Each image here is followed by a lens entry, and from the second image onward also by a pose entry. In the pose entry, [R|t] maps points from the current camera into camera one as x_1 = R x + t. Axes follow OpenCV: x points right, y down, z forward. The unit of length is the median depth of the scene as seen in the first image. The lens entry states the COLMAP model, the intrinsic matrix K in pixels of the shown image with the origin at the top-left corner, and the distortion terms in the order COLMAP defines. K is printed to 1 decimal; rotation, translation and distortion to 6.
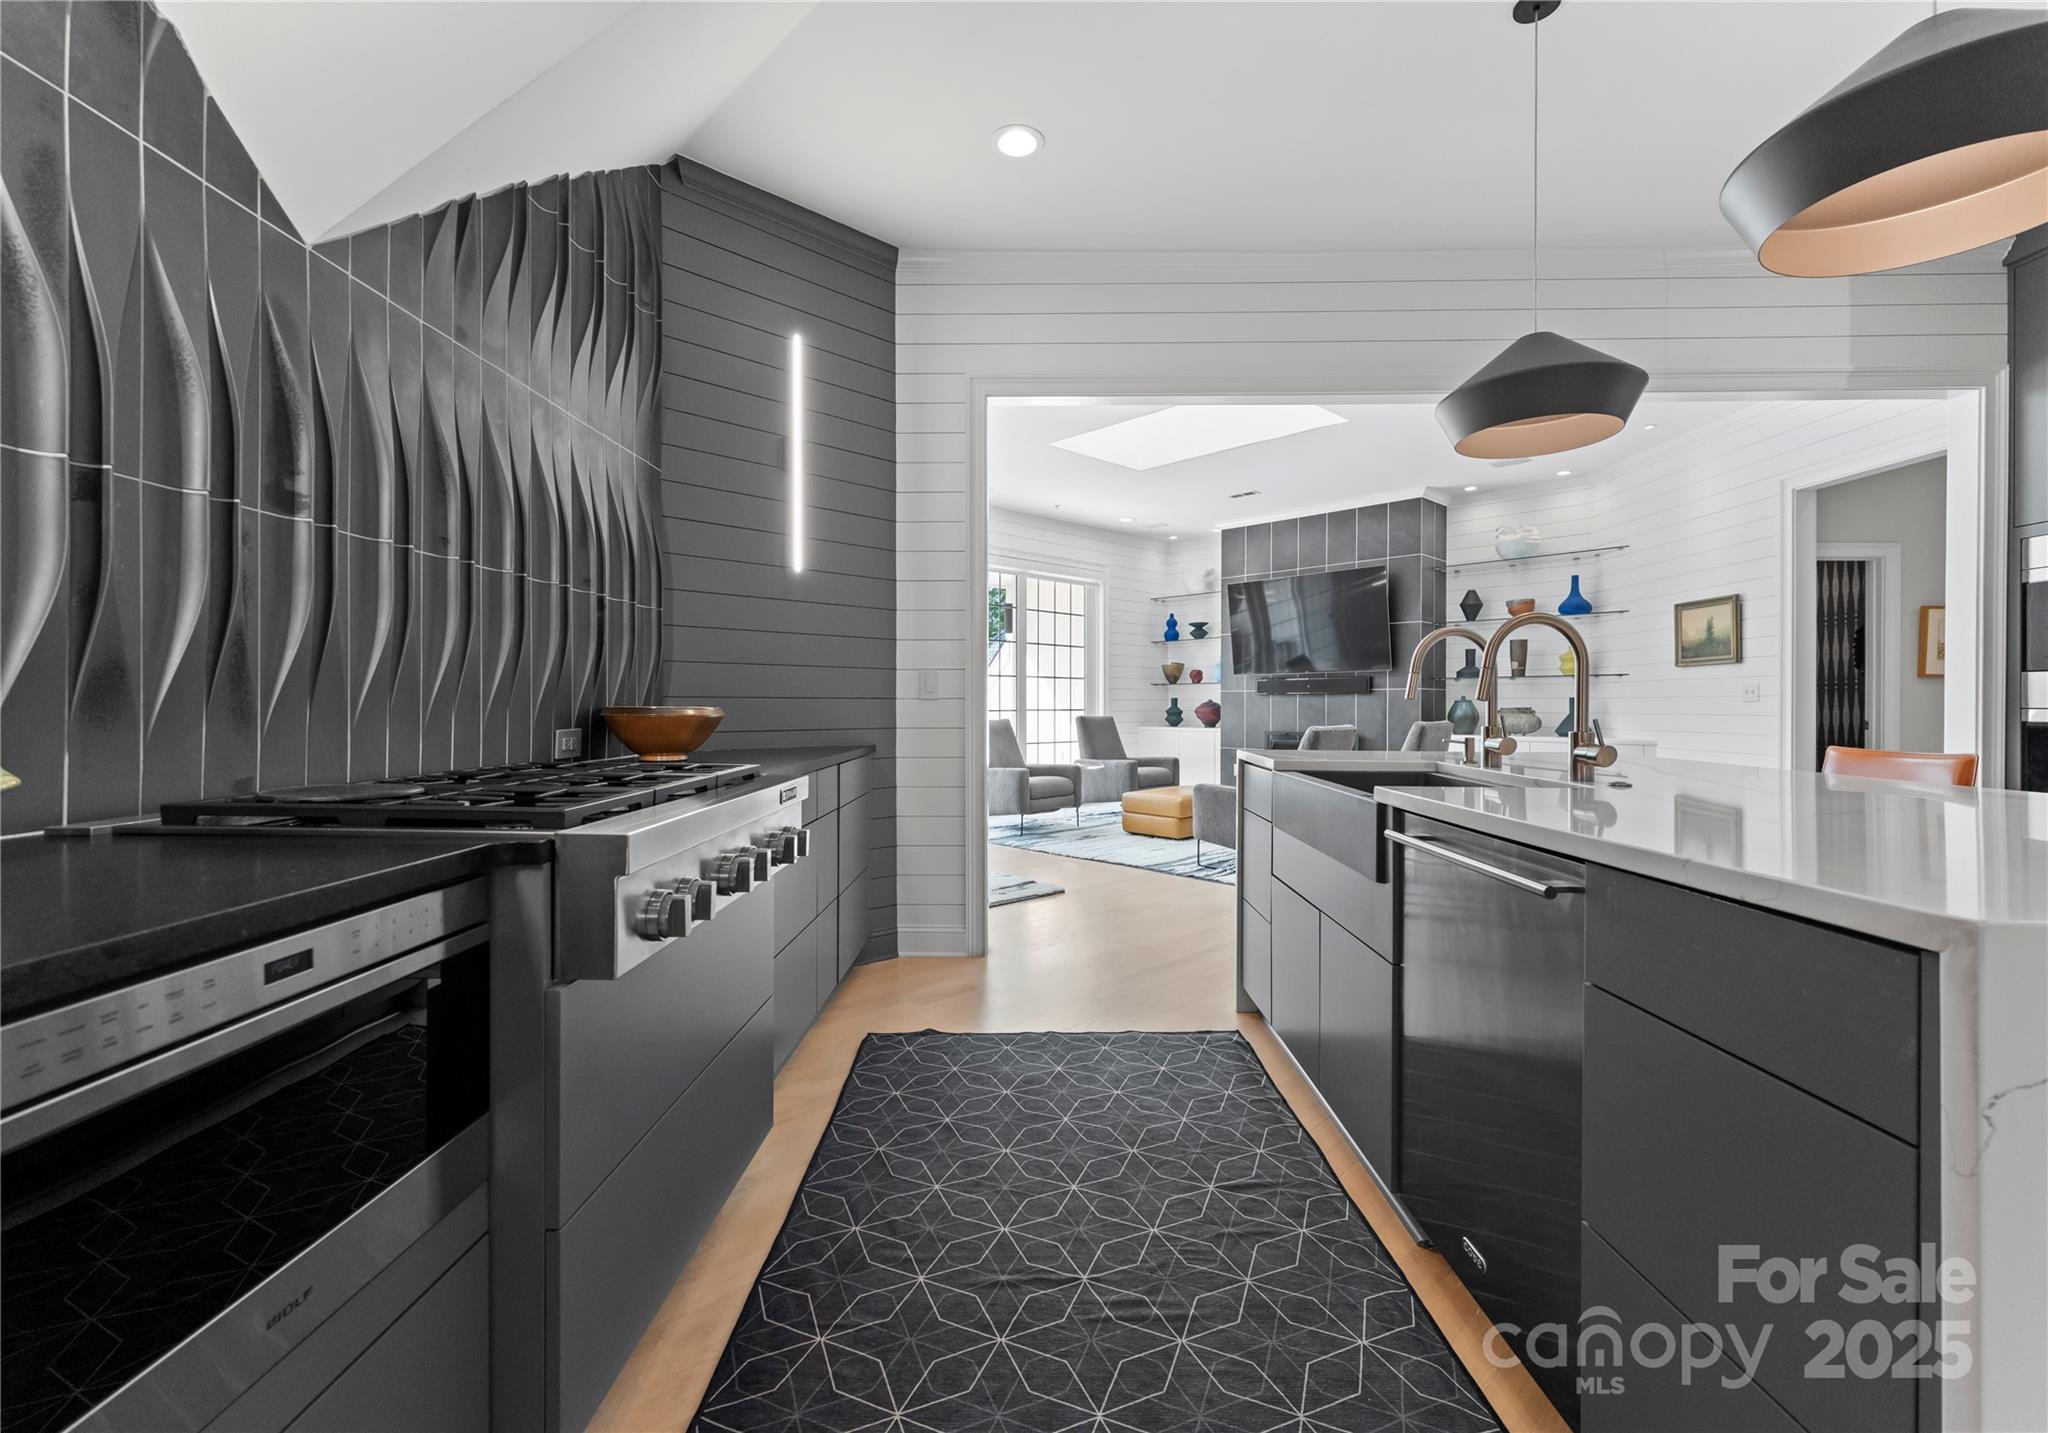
lens RADIAL K [[875.8, 0, 1025.4], [0, 875.8, 726.0], [0, 0, 1]] dist [0.003908, 0.000091]
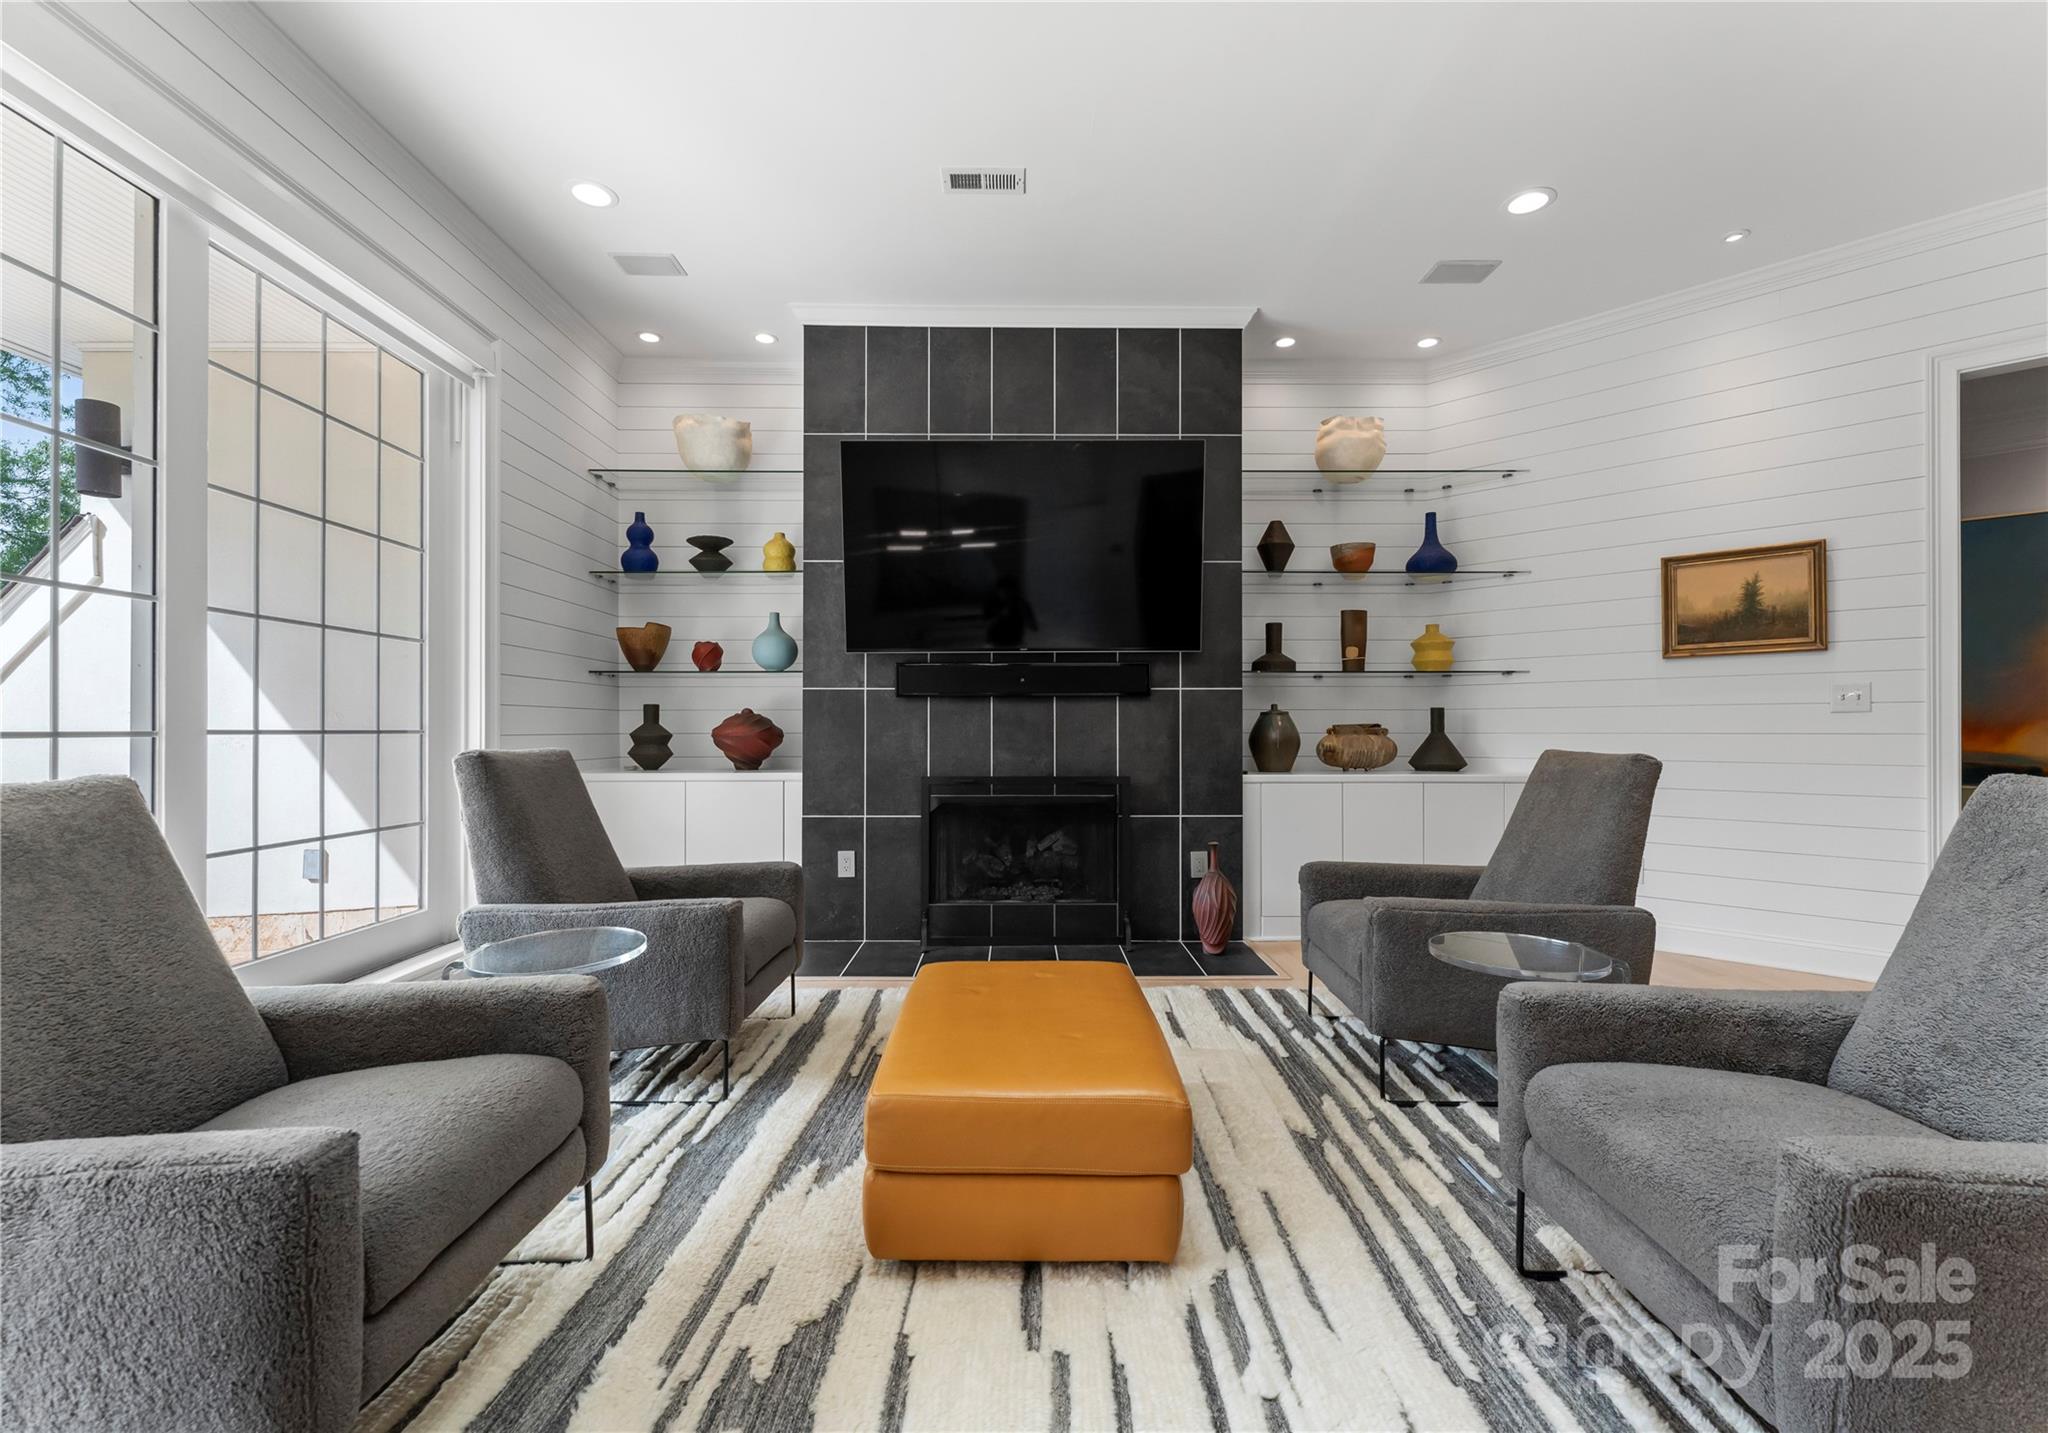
lens RADIAL K [[875.8, 0, 1025.4], [0, 875.8, 726.0], [0, 0, 1]] dist [0.003908, 0.000091]
pose [[0.686406, 0.000972, 0.727218, -0.024216], [0.018924, 0.999637, -0.019198, -0.011467], [-0.726973, 0.026939, 0.686138, 0.701696]]
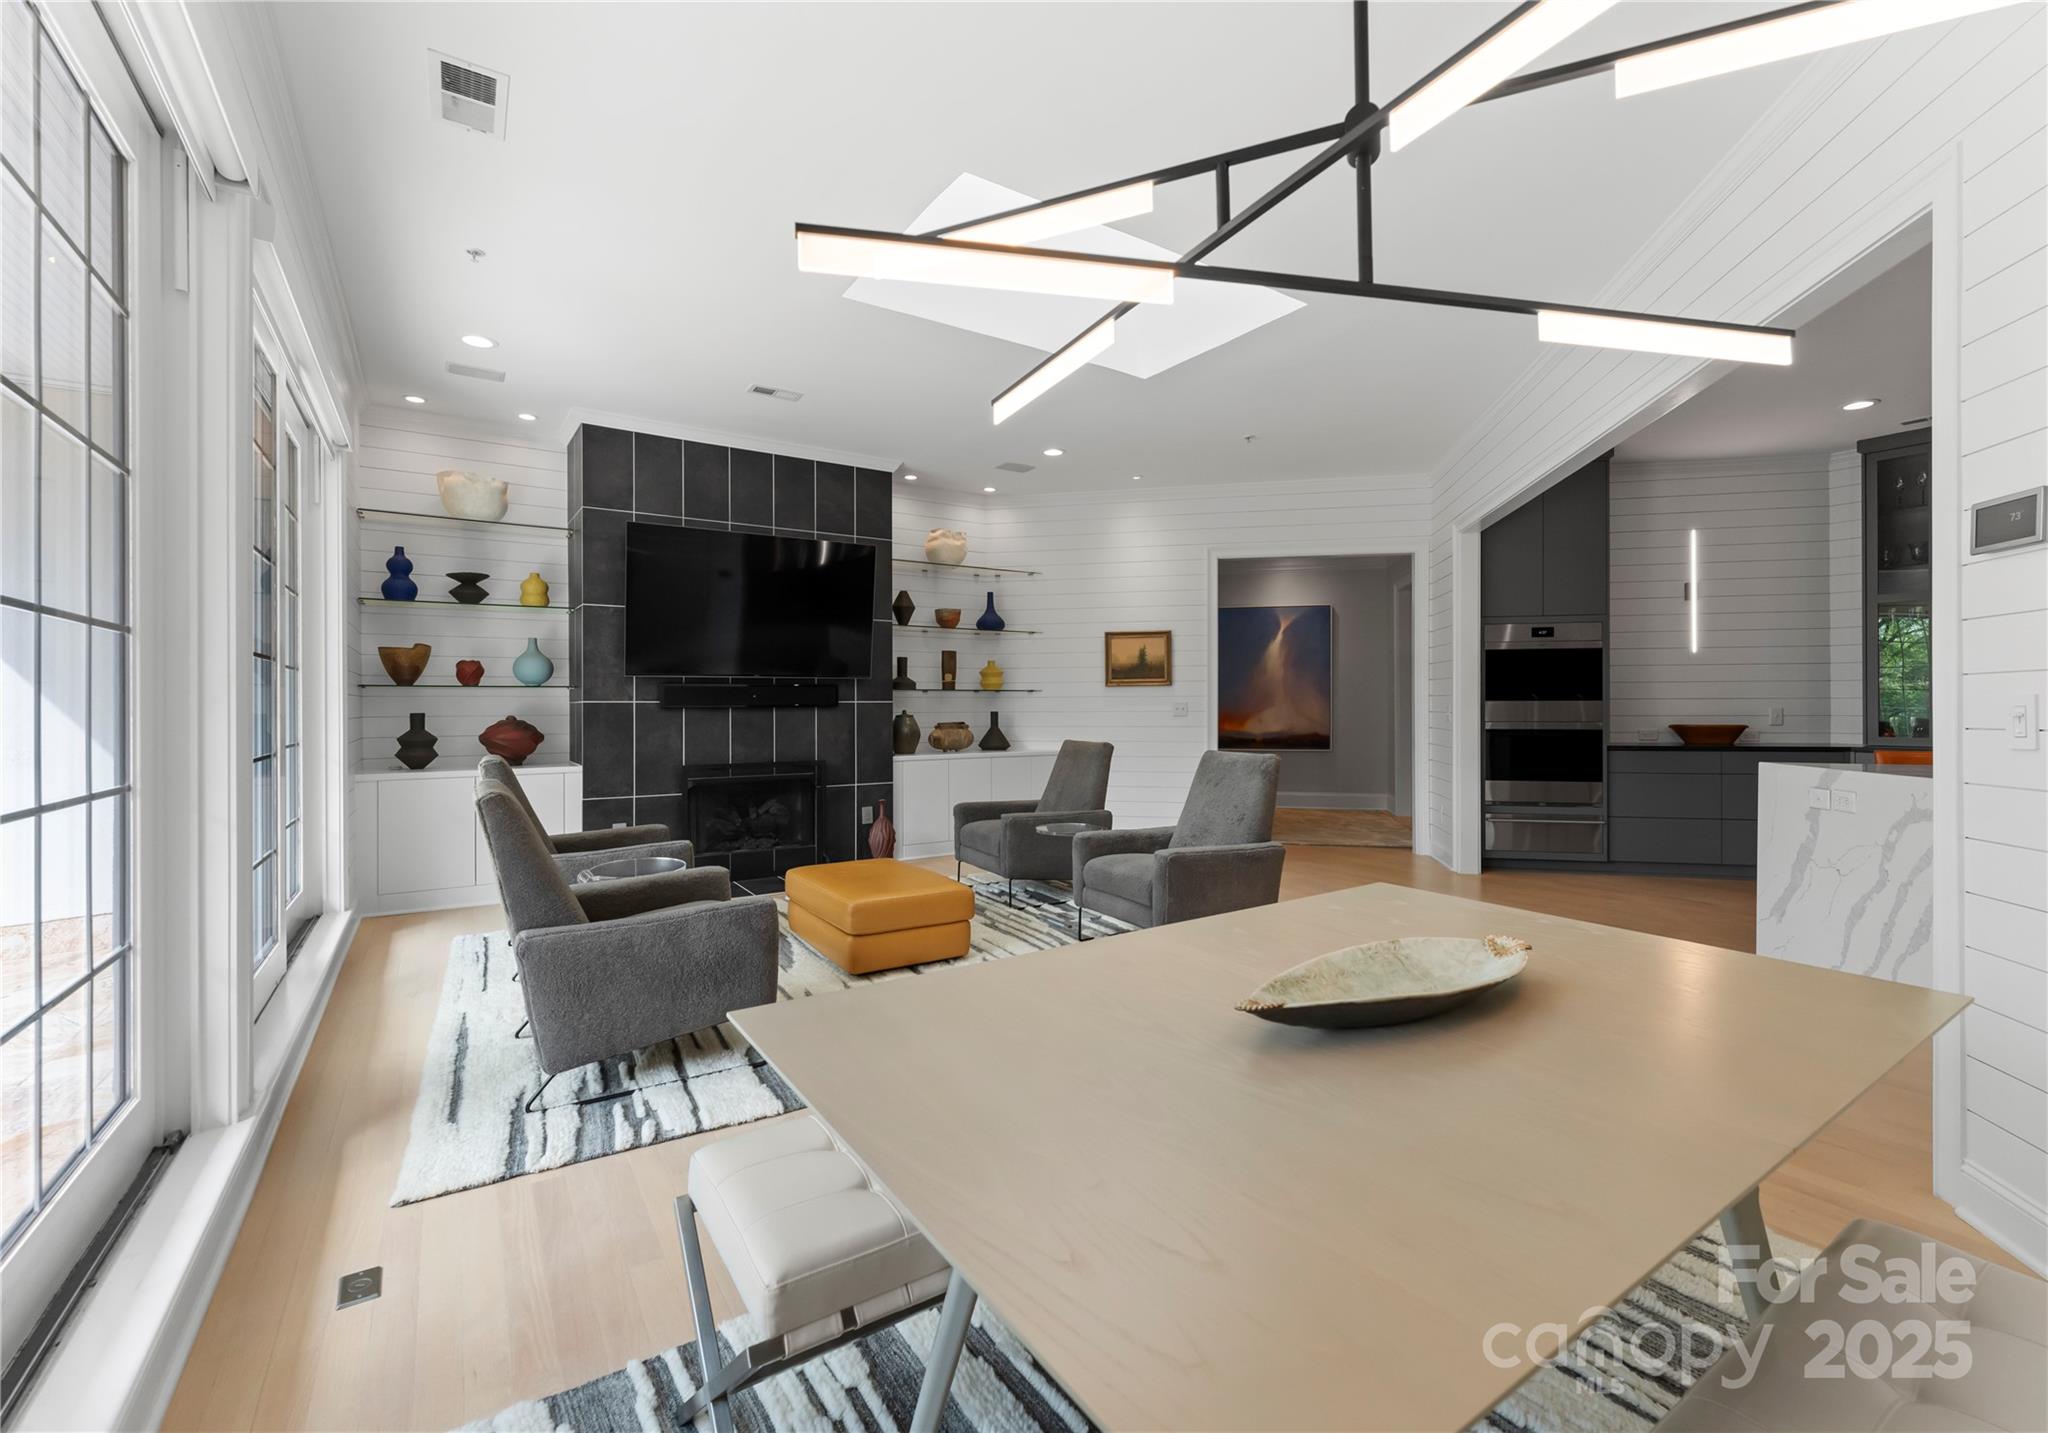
lens RADIAL K [[875.8, 0, 1025.4], [0, 875.8, 726.0], [0, 0, 1]] dist [0.003908, 0.000091]
pose [[0.189192, -0.022862, 0.981674, -0.330160], [0.027942, 0.999449, 0.017891, -0.029427], [-0.981543, 0.024046, 0.189726, 0.688463]]
